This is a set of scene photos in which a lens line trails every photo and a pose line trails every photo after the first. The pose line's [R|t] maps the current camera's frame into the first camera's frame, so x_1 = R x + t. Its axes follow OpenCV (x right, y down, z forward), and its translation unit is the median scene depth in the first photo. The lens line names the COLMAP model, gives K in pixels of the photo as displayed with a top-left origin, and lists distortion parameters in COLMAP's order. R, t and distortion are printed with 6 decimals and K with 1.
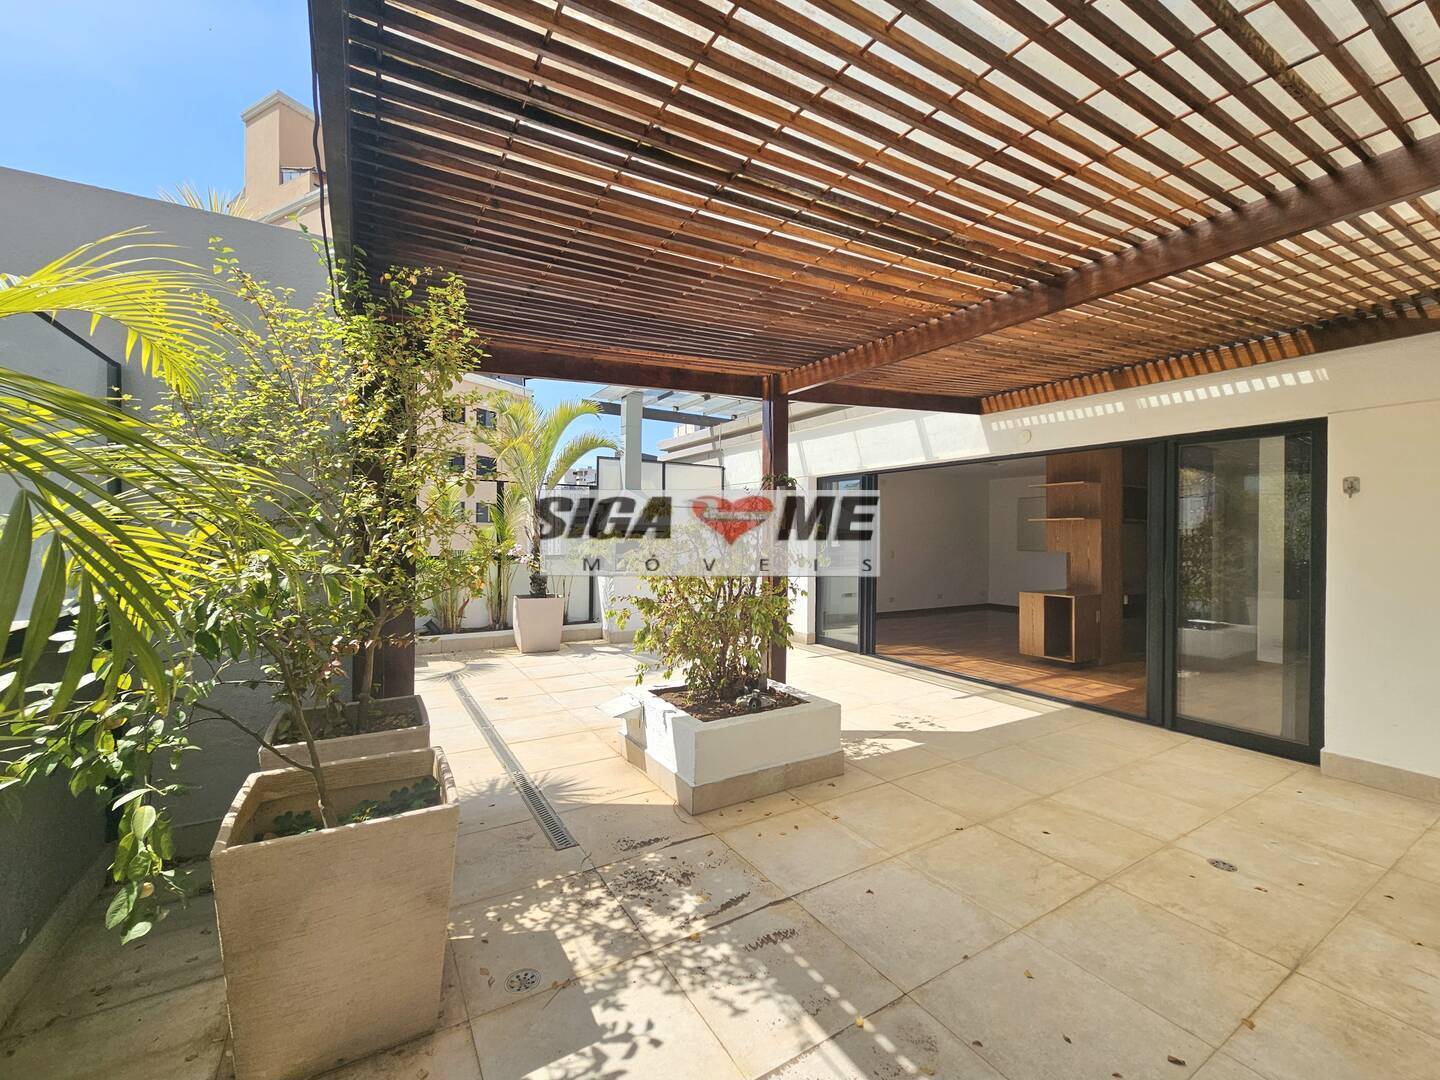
lens RADIAL K [[600.9, 0, 725.8], [0, 600.9, 539.9], [0, 0, 1]] dist [-0.001662, 0.003422]
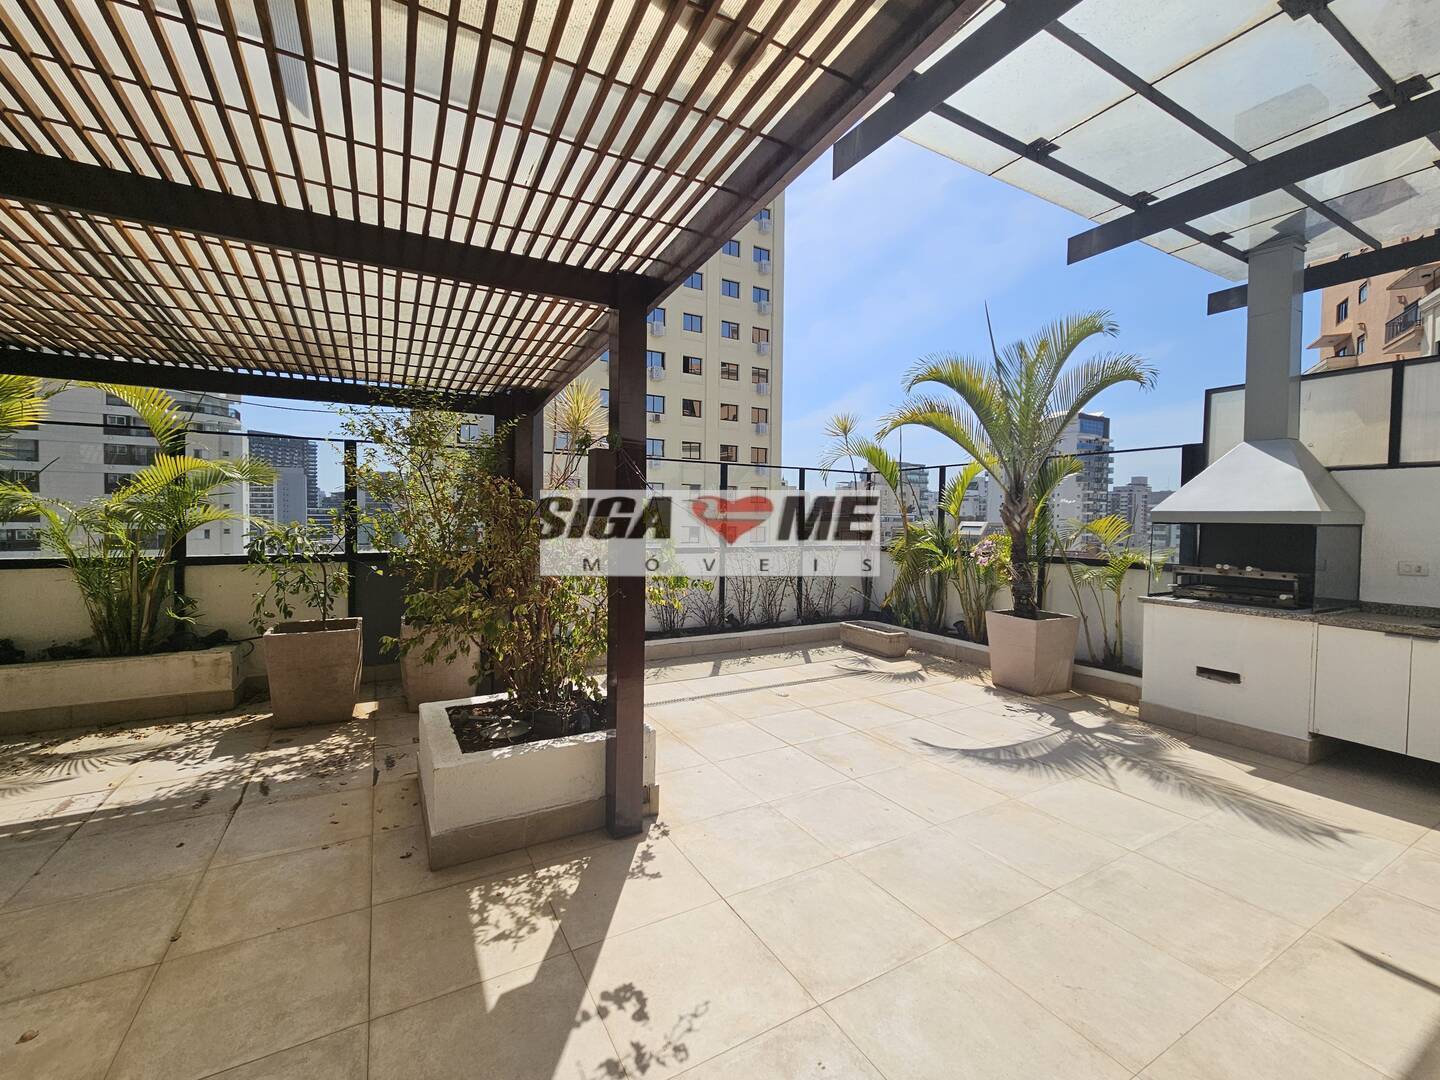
lens RADIAL K [[607.9, 0, 723.7], [0, 607.9, 536.4], [0, 0, 1]] dist [-0.000005, 0.000293]
pose [[-0.032767, 0.021284, -0.999236, 0.875588], [-0.021283, 0.999532, 0.021988, -0.015047], [0.999236, 0.021987, -0.032299, 1.359127]]
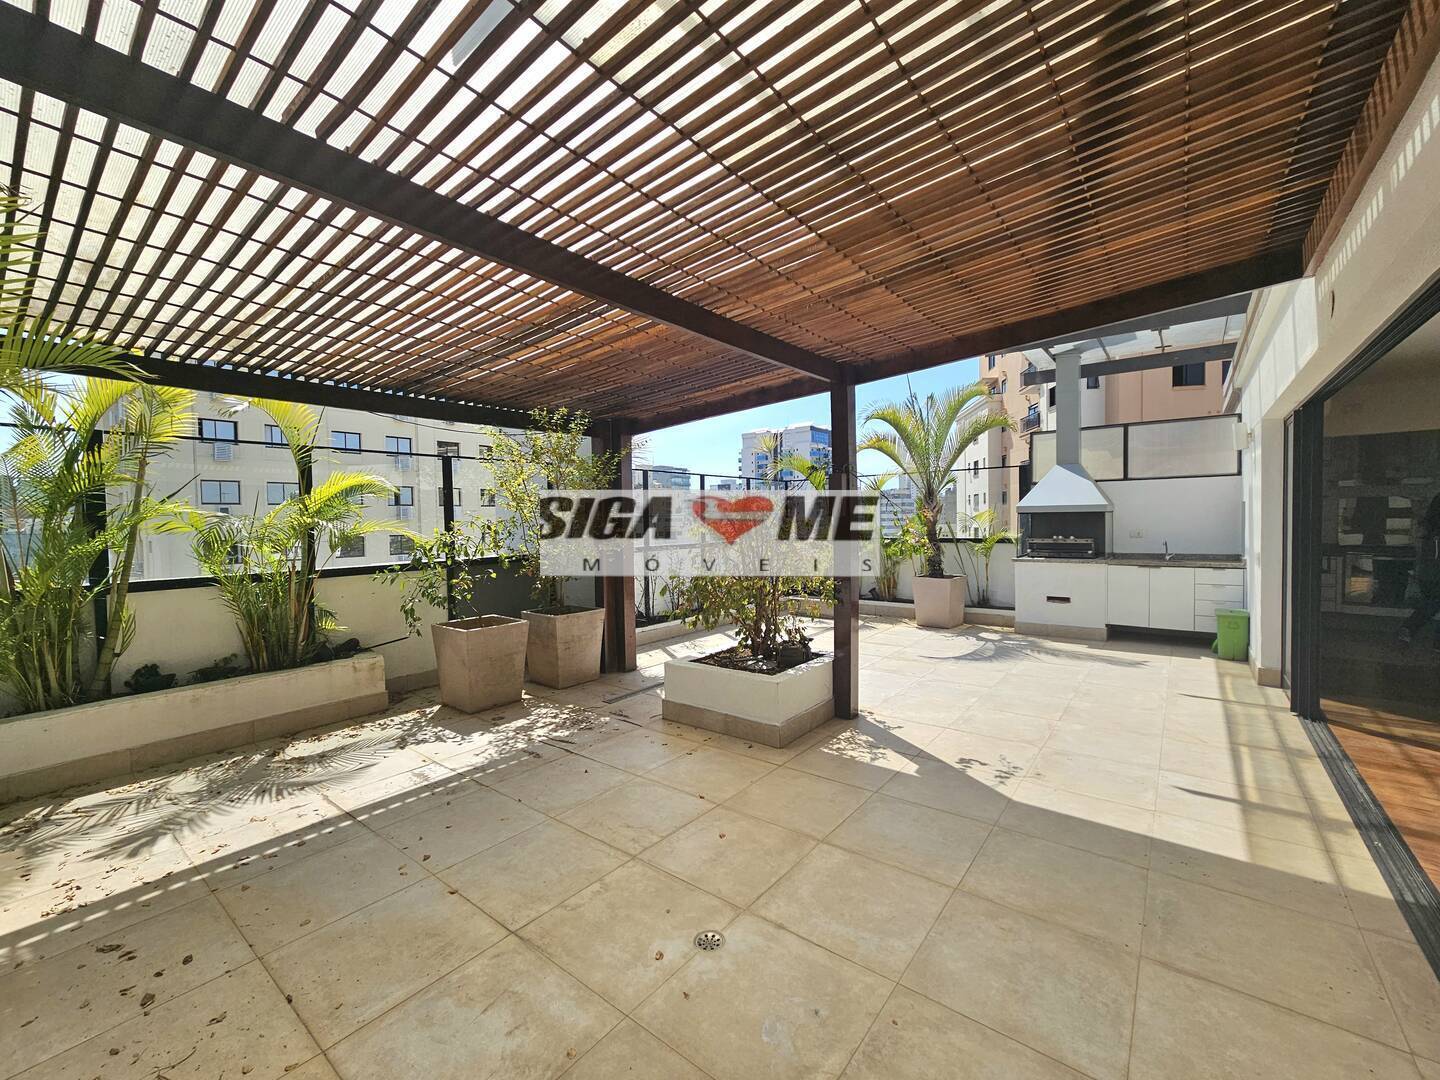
lens RADIAL K [[591.8, 0, 723.5], [0, 591.8, 538.4], [0, 0, 1]] dist [0.001509, 0.000284]
pose [[0.349722, 0.014856, -0.936736, 1.139609], [0.012726, 0.999707, 0.020606, -0.002981], [0.936767, -0.019127, 0.349430, 0.553972]]
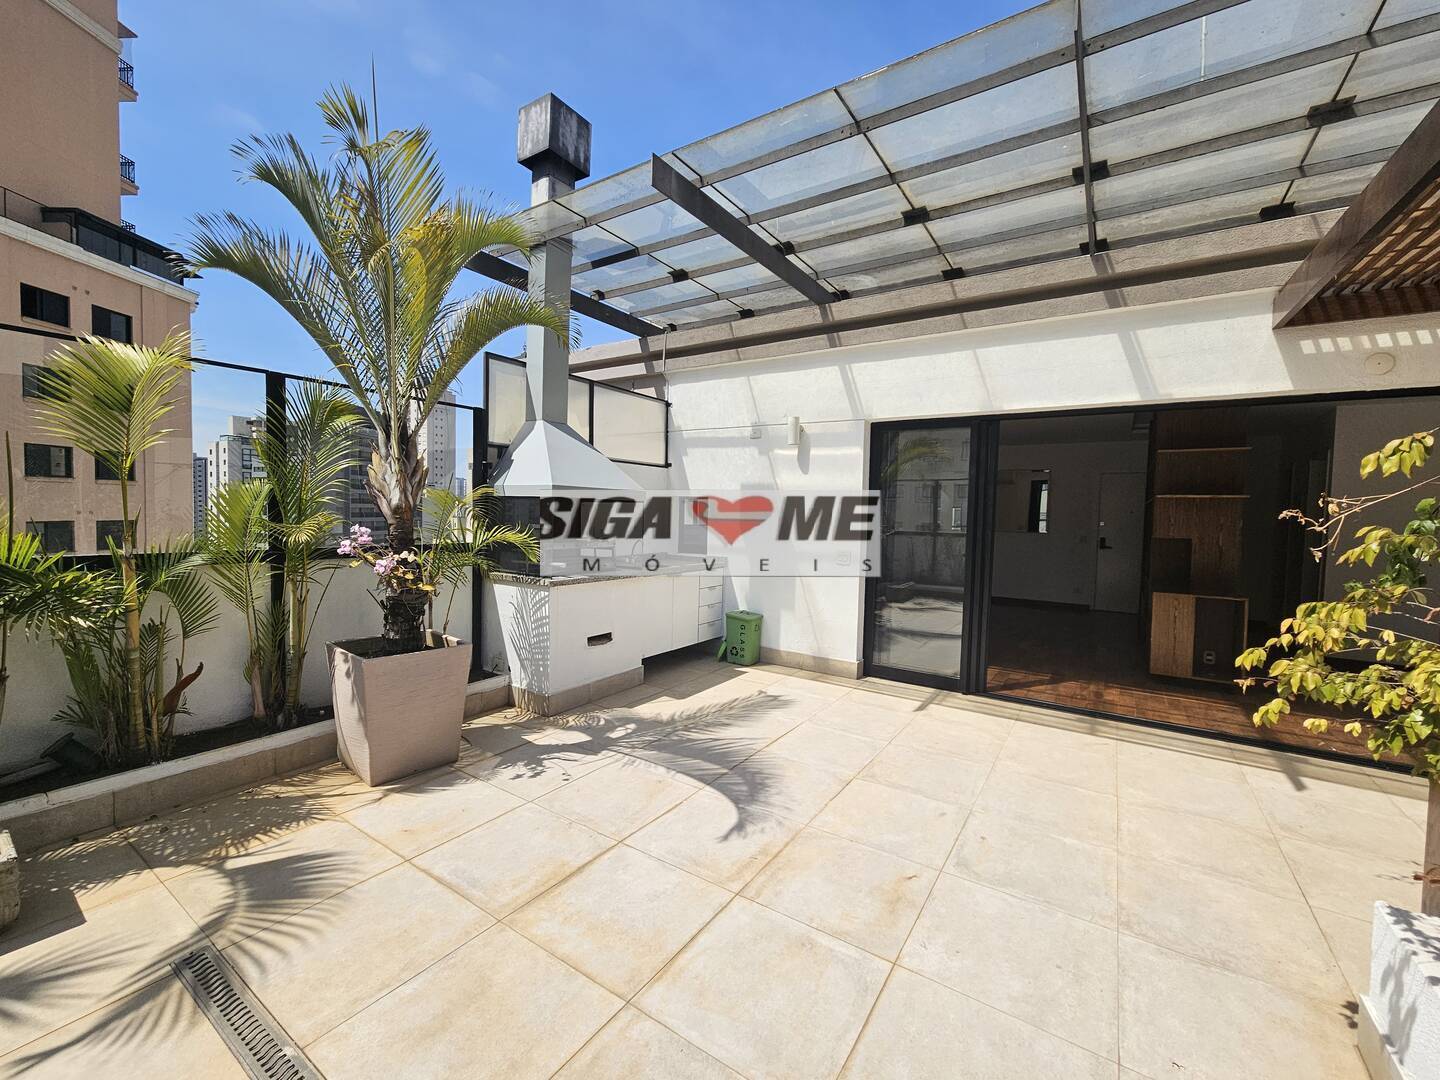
lens RADIAL K [[591.8, 0, 723.5], [0, 591.8, 538.4], [0, 0, 1]] dist [0.001509, 0.000284]
pose [[0.906755, -0.006795, 0.421604, -0.579888], [-0.012682, 0.998978, 0.043377, -0.010419], [-0.421468, -0.044679, 0.905742, 1.059388]]
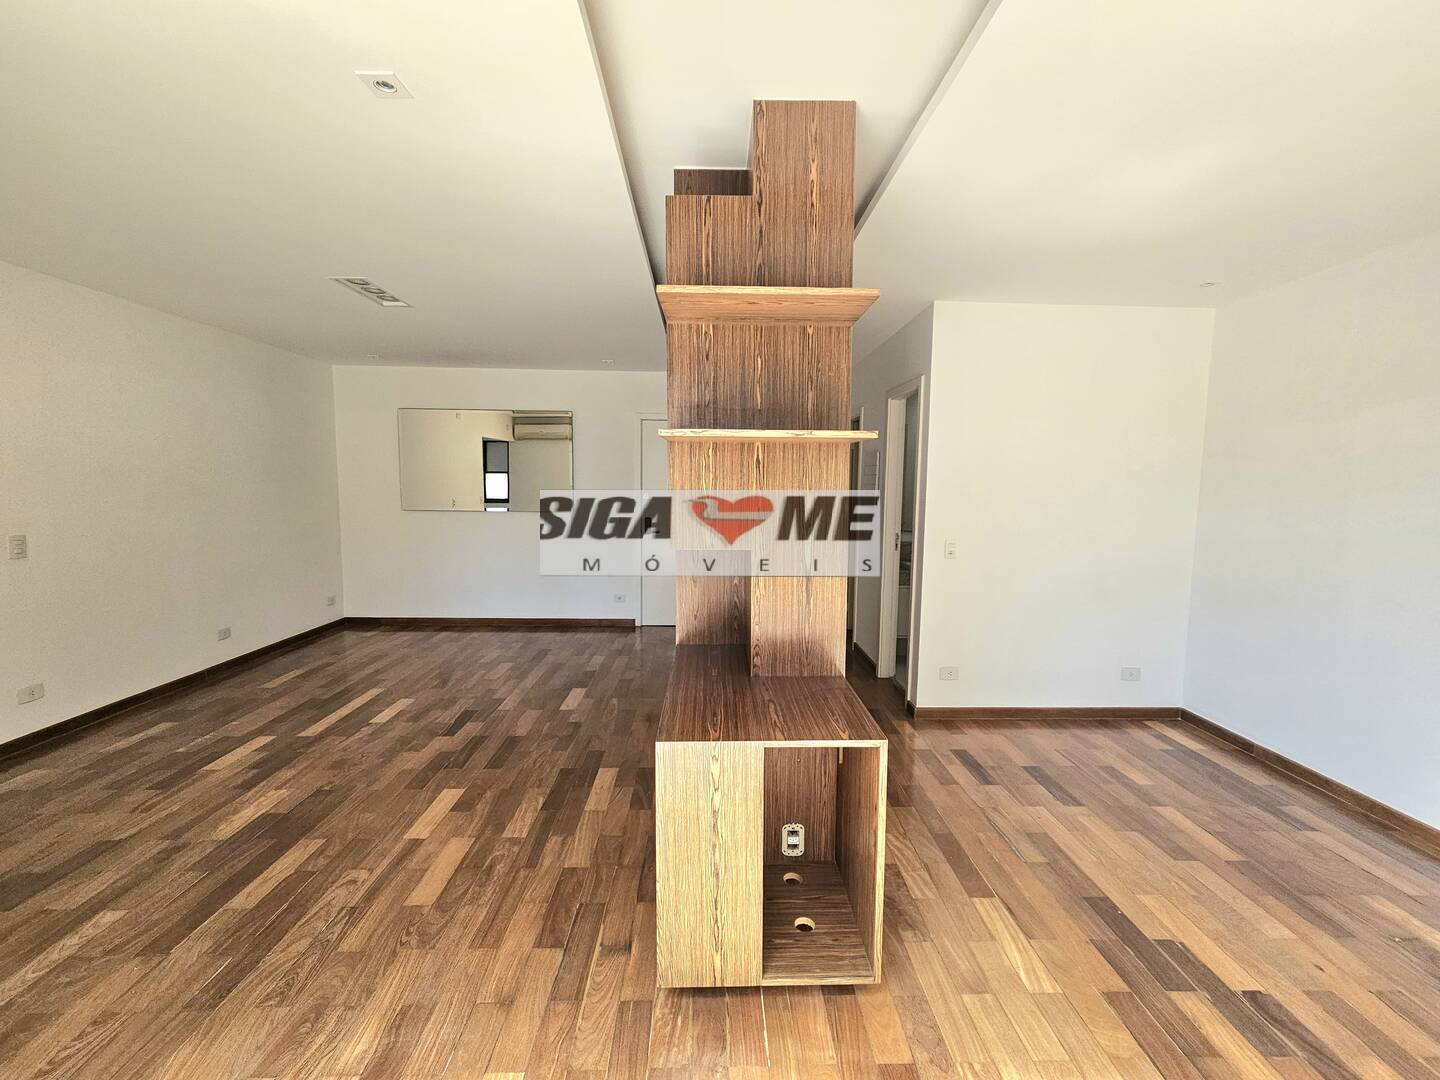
lens RADIAL K [[591.8, 0, 723.5], [0, 591.8, 538.4], [0, 0, 1]] dist [0.001509, 0.000284]
pose [[0.509654, -0.077266, 0.856903, 0.597819], [-0.003991, 0.995736, 0.092158, -0.011526], [-0.860370, -0.050389, 0.507173, 1.641774]]
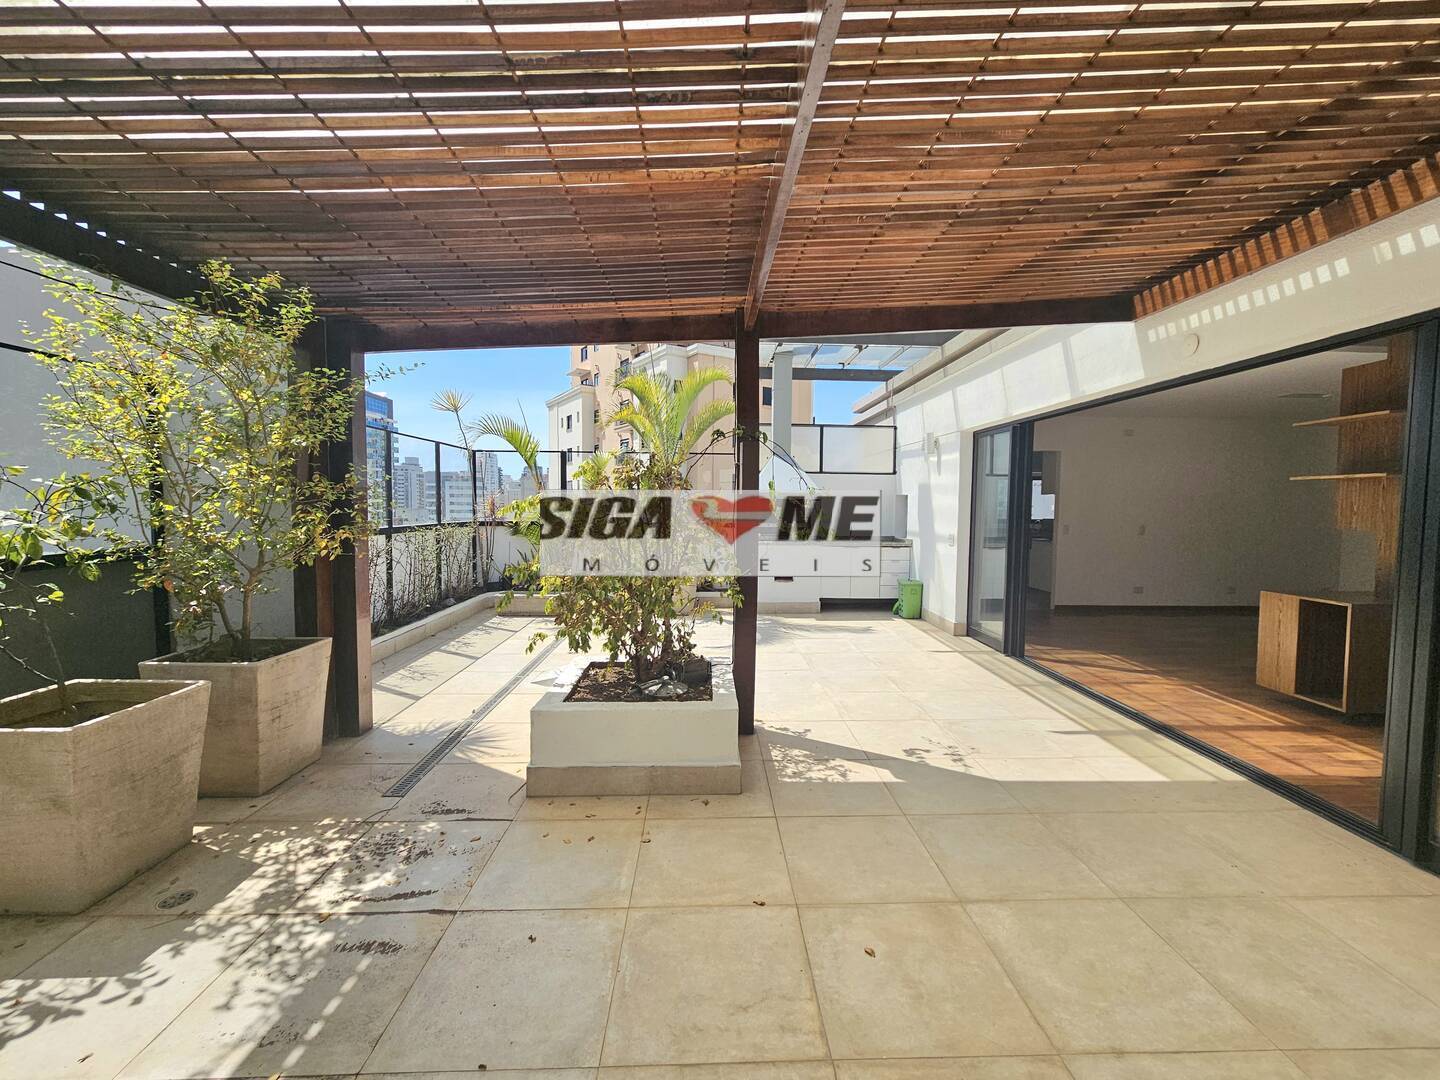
lens RADIAL K [[594.8, 0, 726.2], [0, 594.8, 536.2], [0, 0, 1]] dist [-0.001121, 0.001412]
pose [[0.870359, 0.027170, -0.491667, 0.569024], [-0.006301, 0.999009, 0.044053, 0.006627], [0.492377, -0.035244, 0.869668, 0.306096]]
